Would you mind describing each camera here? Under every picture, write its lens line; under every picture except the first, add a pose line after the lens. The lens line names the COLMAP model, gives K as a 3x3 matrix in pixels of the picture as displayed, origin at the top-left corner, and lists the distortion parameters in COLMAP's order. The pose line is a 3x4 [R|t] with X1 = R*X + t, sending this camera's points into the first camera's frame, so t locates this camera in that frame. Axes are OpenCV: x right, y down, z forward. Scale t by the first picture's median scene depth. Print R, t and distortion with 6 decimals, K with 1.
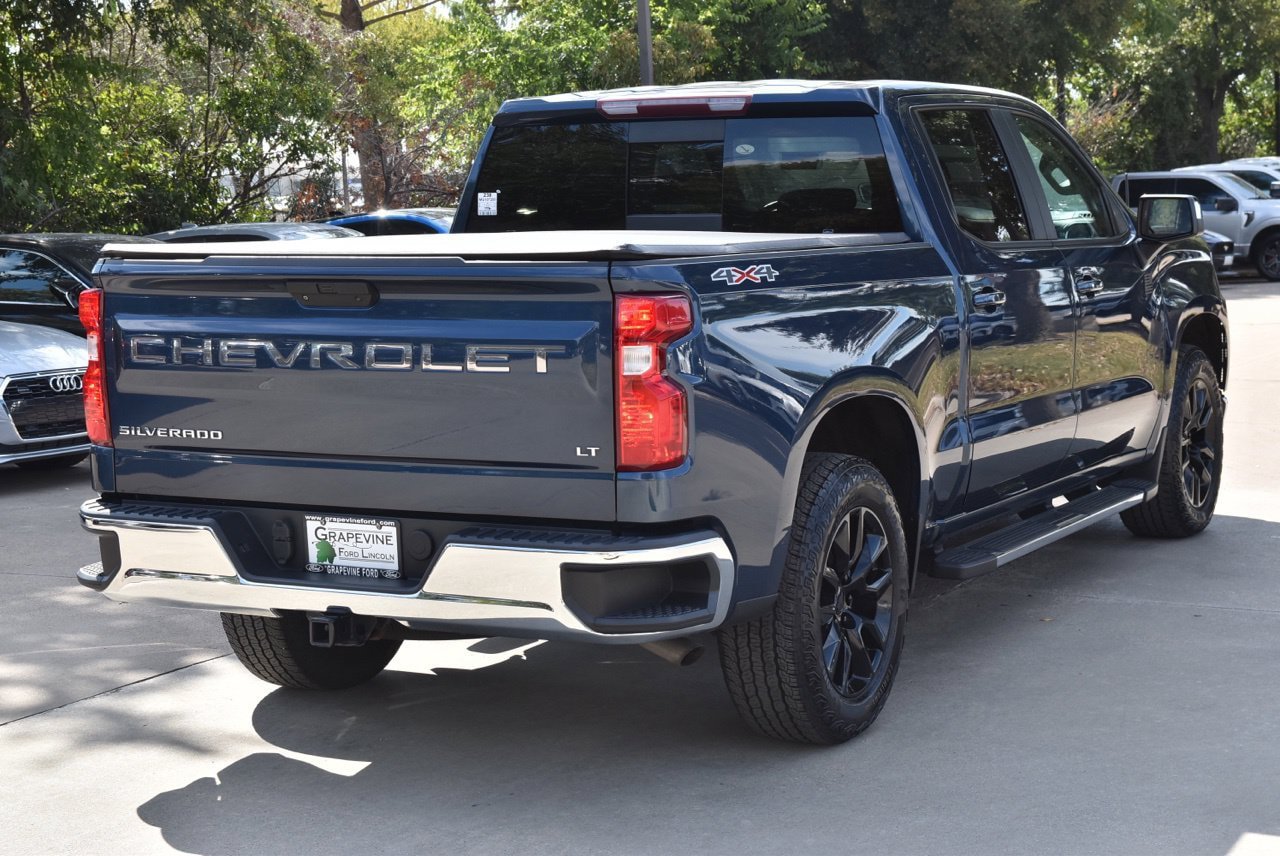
lens RADIAL K [[2169.6, 0, 635.8], [0, 2169.6, 428.1], [0, 0, 1]] dist [0.002641, 0.000000]
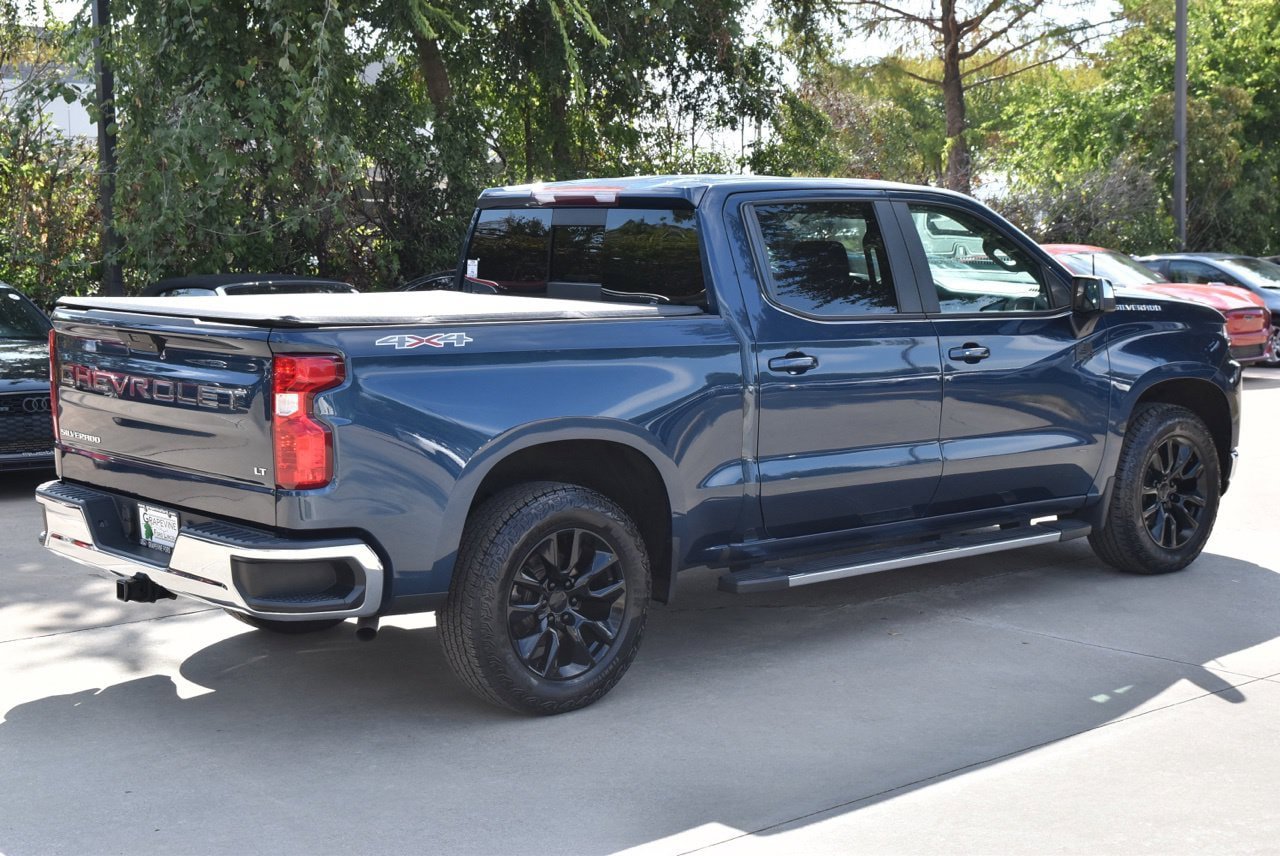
lens RADIAL K [[1770.4, 0, 641.4], [0, 1770.4, 430.3], [0, 0, 1]] dist [0.107986, 0.000000]
pose [[0.934784, 0.061382, -0.349872, 0.528155], [-0.058247, 0.998112, 0.019487, -0.045114], [0.350407, 0.002163, 0.936595, 0.066871]]
